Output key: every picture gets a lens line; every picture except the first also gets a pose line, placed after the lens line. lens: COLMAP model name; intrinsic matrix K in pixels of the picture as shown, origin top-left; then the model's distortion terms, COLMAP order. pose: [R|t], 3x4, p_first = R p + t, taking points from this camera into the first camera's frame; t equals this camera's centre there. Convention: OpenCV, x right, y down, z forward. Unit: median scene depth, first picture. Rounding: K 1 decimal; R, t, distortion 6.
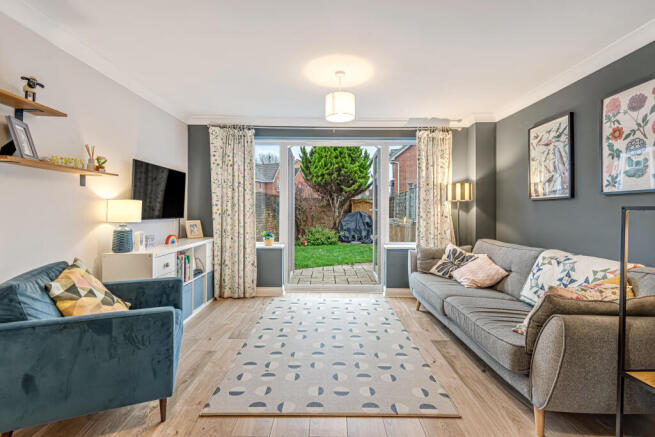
lens RADIAL K [[301.5, 0, 335.4], [0, 301.5, 212.2], [0, 0, 1]] dist [-0.007926, 0.000189]
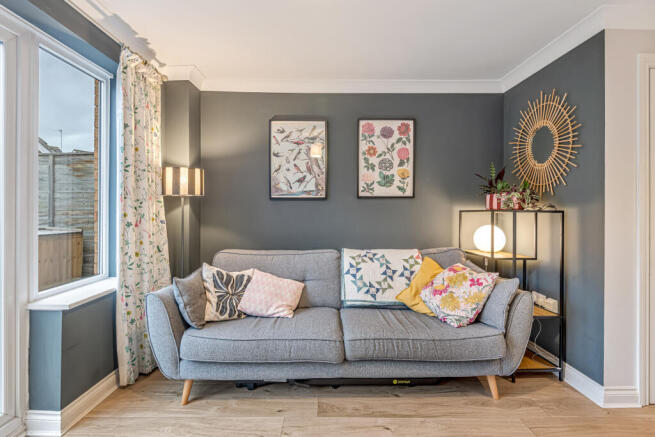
lens RADIAL K [[316.2, 0, 329.8], [0, 316.2, 210.1], [0, 0, 1]] dist [0.005431, -0.000553]
pose [[0.015991, -0.008885, 0.999833, -0.256235], [0.001752, 0.999959, 0.008858, -0.013258], [-0.999871, 0.001610, 0.016006, 0.699244]]
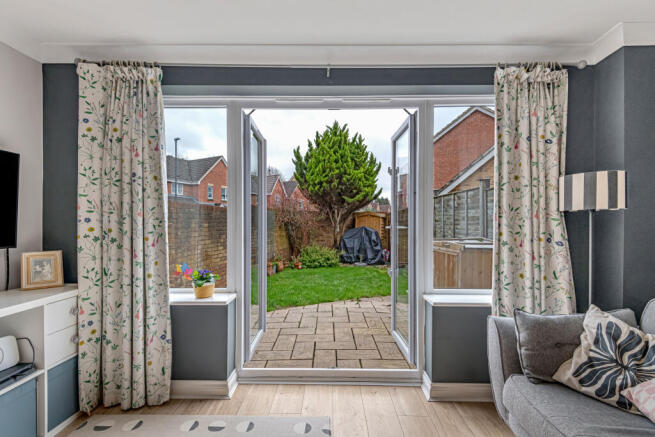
lens RADIAL K [[301.5, 0, 325.0], [0, 301.5, 223.6], [0, 0, 1]] dist [-0.007926, 0.000189]
pose [[0.999160, -0.001879, -0.040933, 0.012025], [0.001509, 0.999958, -0.009062, -0.013049], [0.040949, 0.008993, 0.999121, 0.526386]]
